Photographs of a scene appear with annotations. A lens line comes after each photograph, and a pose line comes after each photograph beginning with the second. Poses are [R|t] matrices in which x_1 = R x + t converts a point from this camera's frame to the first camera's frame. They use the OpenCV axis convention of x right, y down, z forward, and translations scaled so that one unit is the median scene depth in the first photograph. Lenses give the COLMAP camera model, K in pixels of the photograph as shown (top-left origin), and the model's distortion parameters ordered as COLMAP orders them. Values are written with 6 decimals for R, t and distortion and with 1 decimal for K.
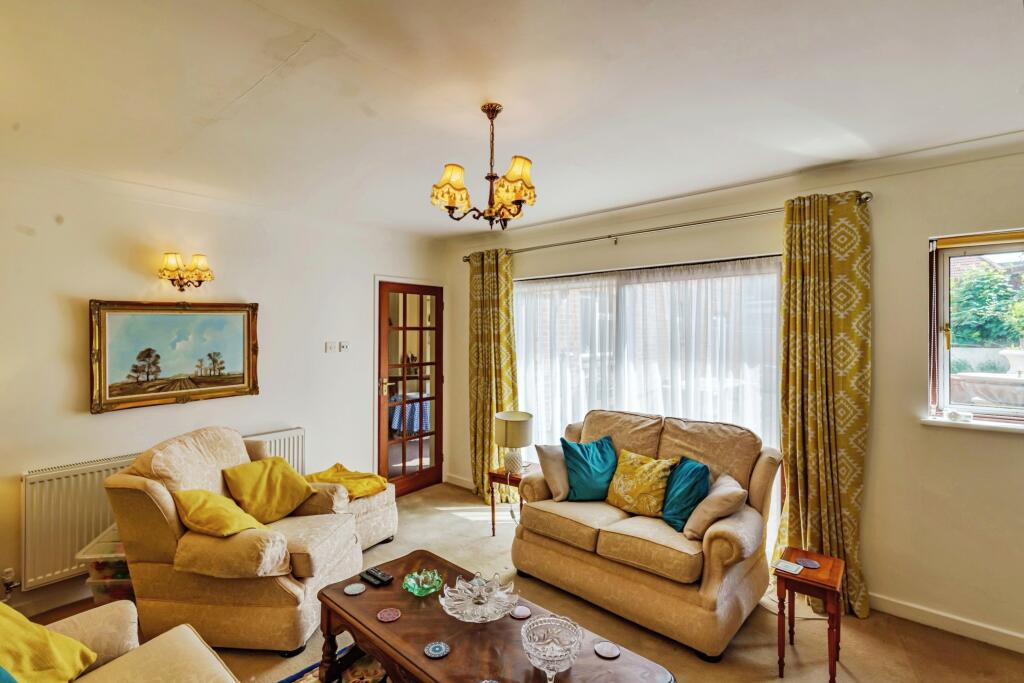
lens RADIAL K [[485.9, 0, 508.0], [0, 485.9, 326.5], [0, 0, 1]] dist [0.000451, 0.000149]
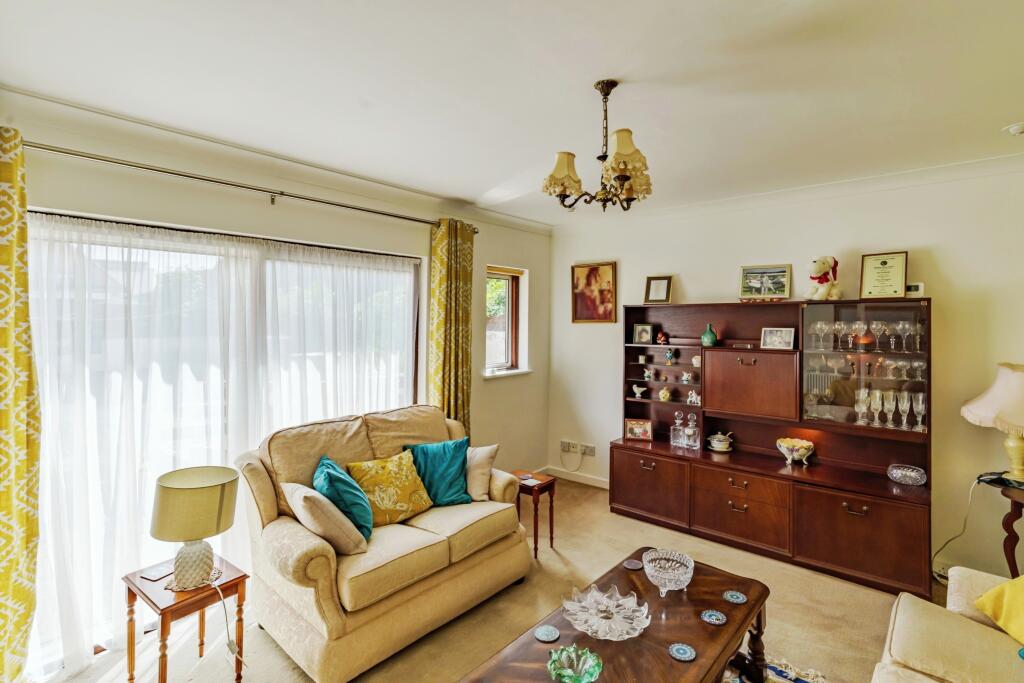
lens RADIAL K [[485.9, 0, 508.0], [0, 485.9, 326.5], [0, 0, 1]] dist [0.000451, 0.000149]
pose [[-0.015068, -0.005040, 0.999874, -0.640299], [-0.013198, 0.999901, 0.004842, 0.012031], [-0.999799, -0.013123, -0.015133, 0.796778]]
